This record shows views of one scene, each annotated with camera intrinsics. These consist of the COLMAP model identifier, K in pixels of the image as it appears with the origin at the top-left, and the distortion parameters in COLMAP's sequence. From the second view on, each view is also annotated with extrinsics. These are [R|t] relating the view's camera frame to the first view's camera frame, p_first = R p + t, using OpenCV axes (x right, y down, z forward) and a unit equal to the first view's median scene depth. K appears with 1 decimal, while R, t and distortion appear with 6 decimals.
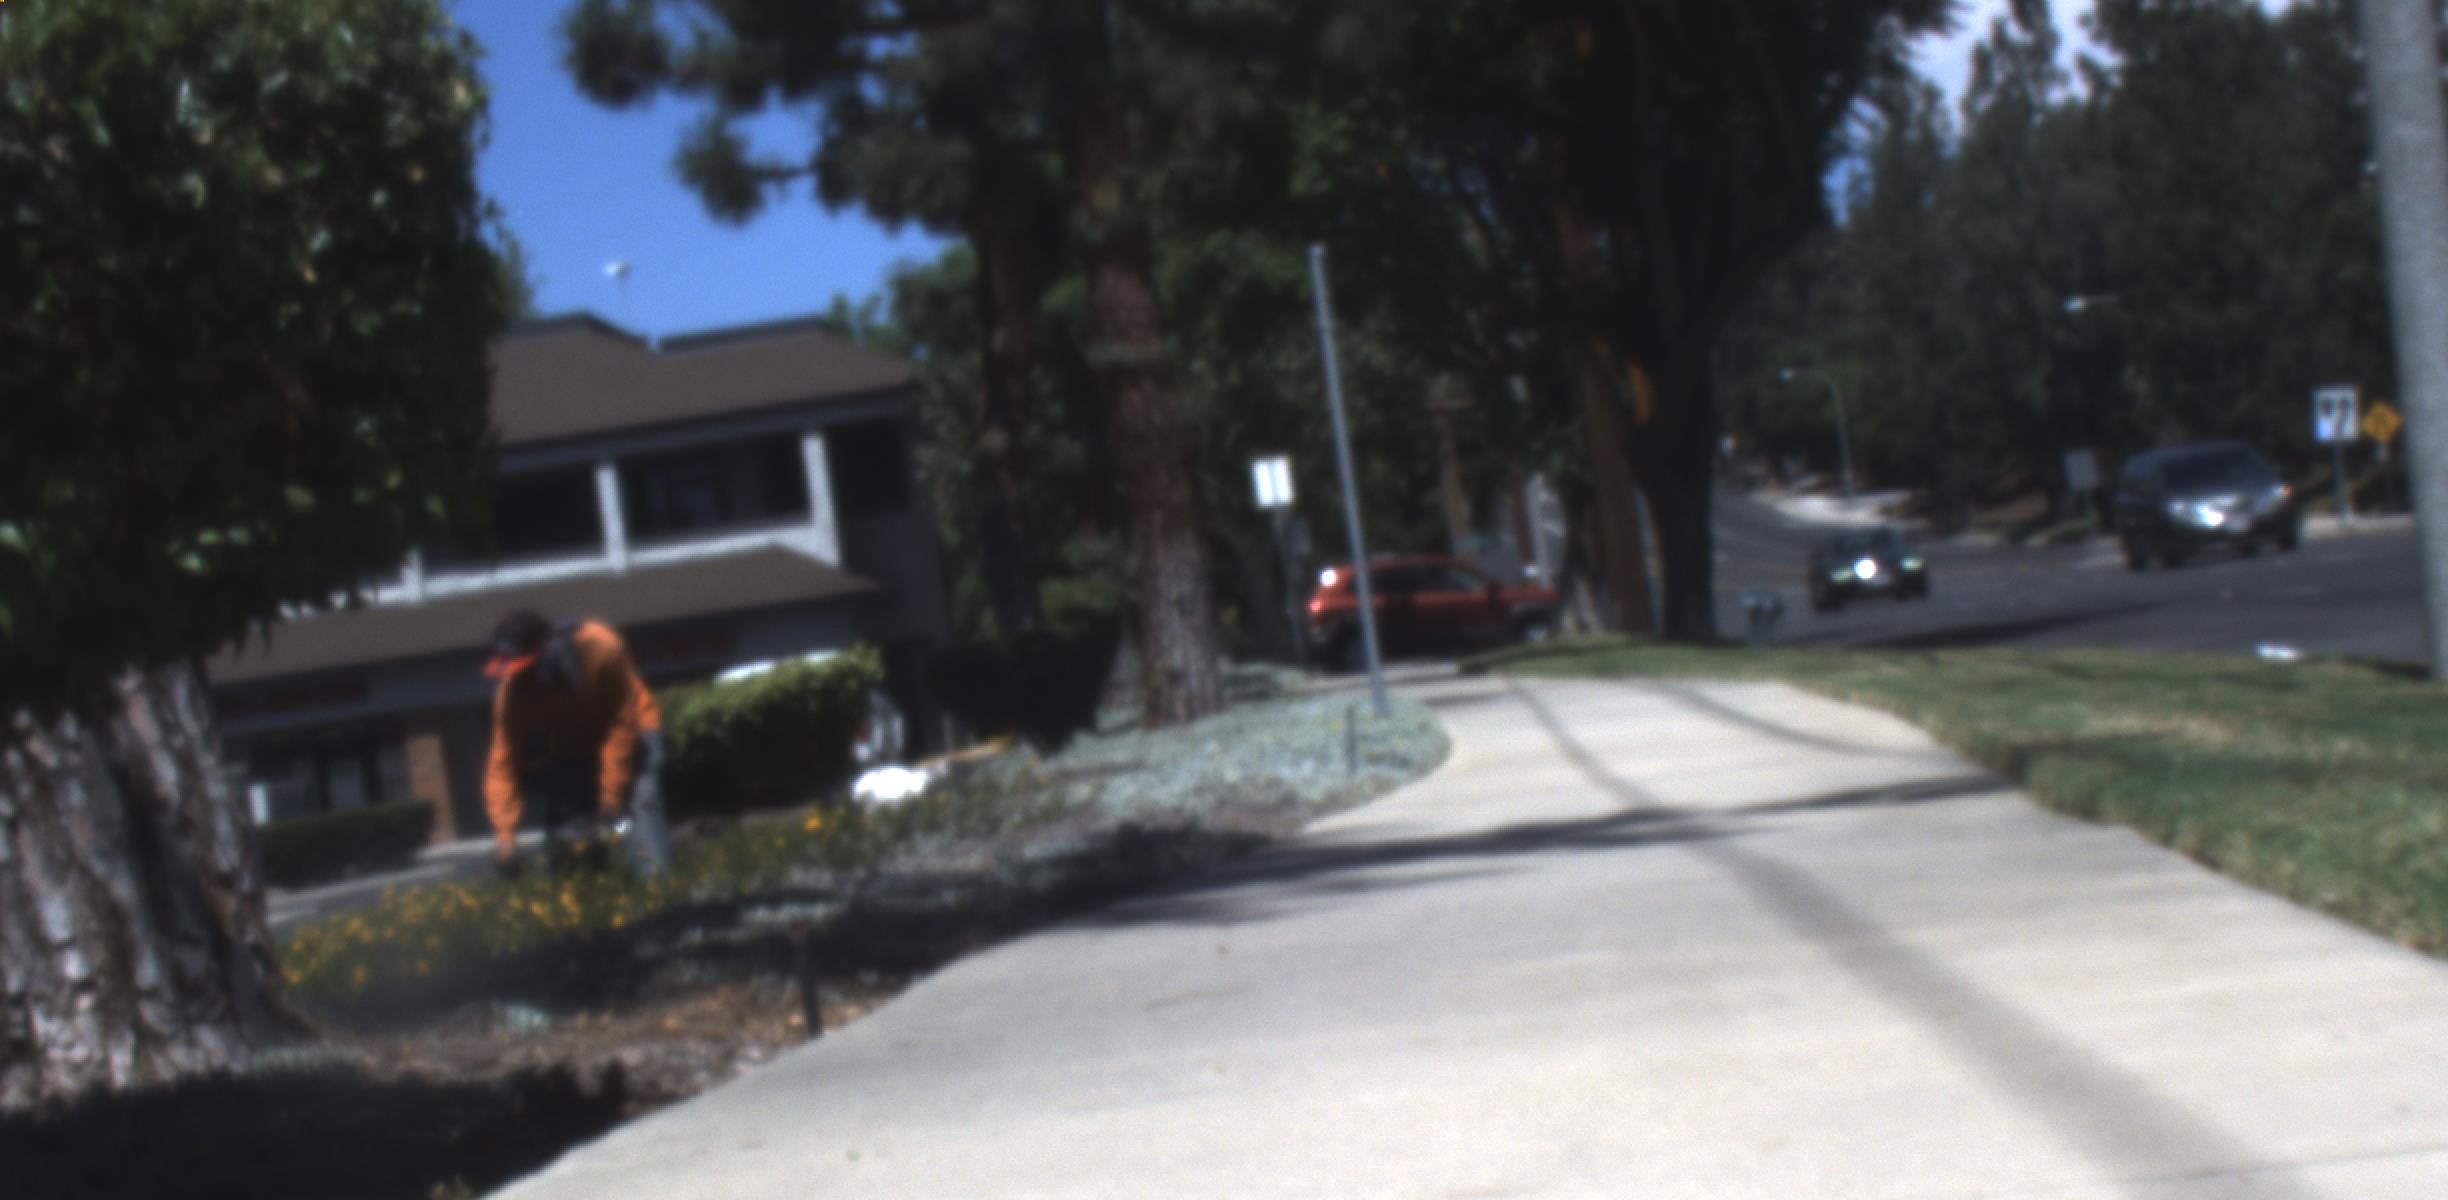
lens RADIAL K [[5132.7, 0, 1282.8], [0, 5132.7, 962.7], [0, 0, 1]] dist [-0.129366, 0.789564]
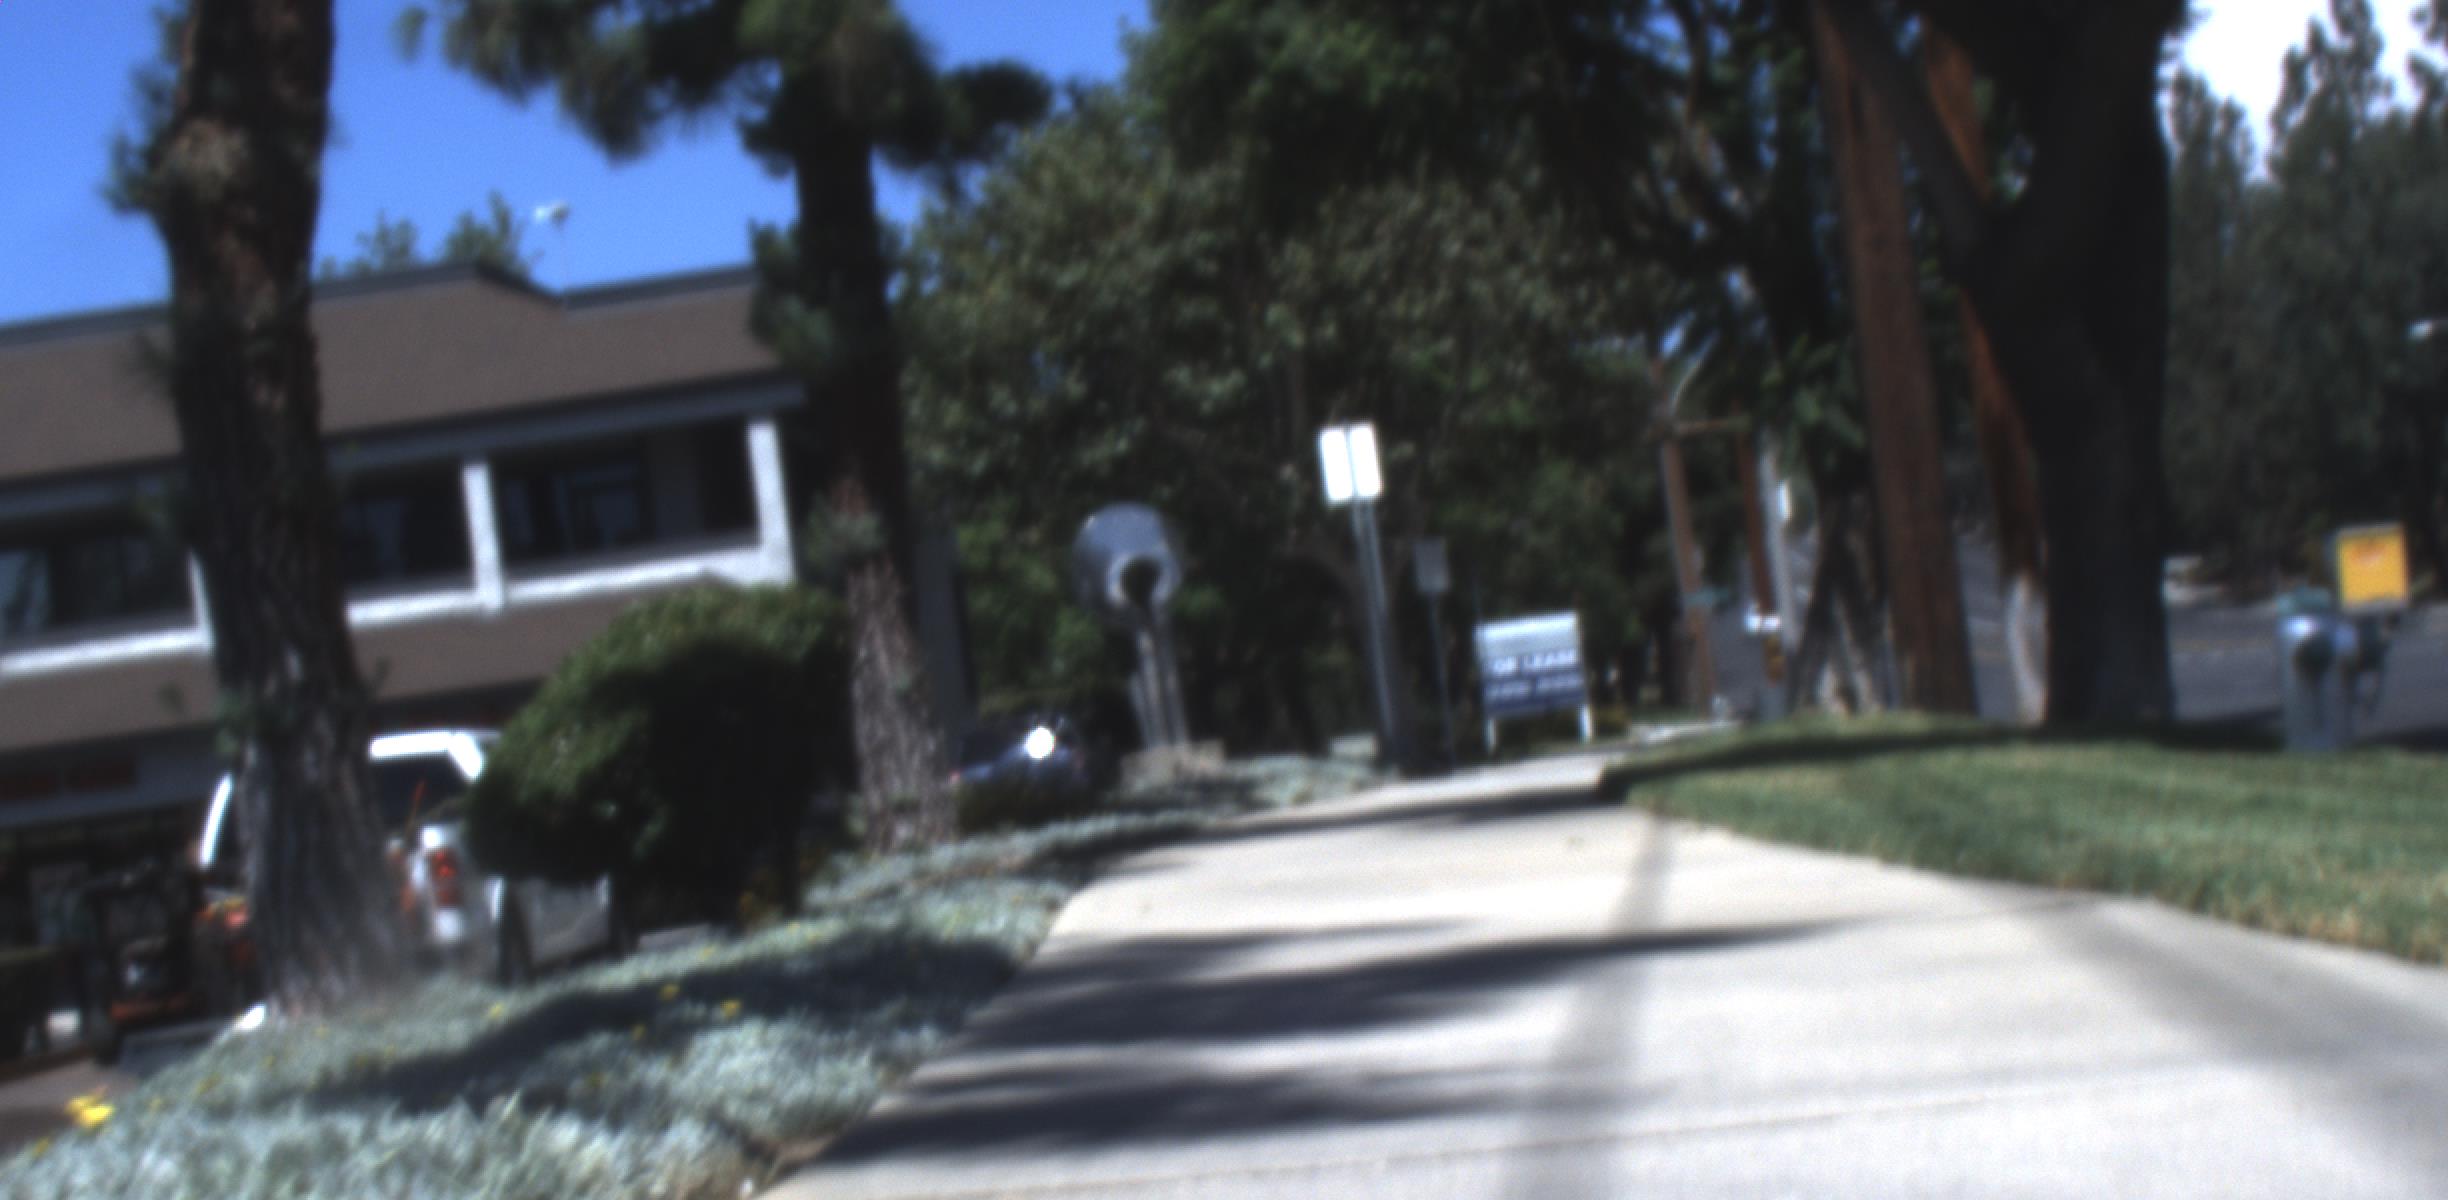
lens RADIAL K [[5132.7, 0, 1282.8], [0, 5132.7, 962.7], [0, 0, 1]] dist [-0.129366, 0.789564]
pose [[0.998756, 0.011014, -0.048637, 0.016303], [-0.011696, 0.999837, -0.013775, -0.018810], [0.048477, 0.014327, 0.998722, 0.292114]]
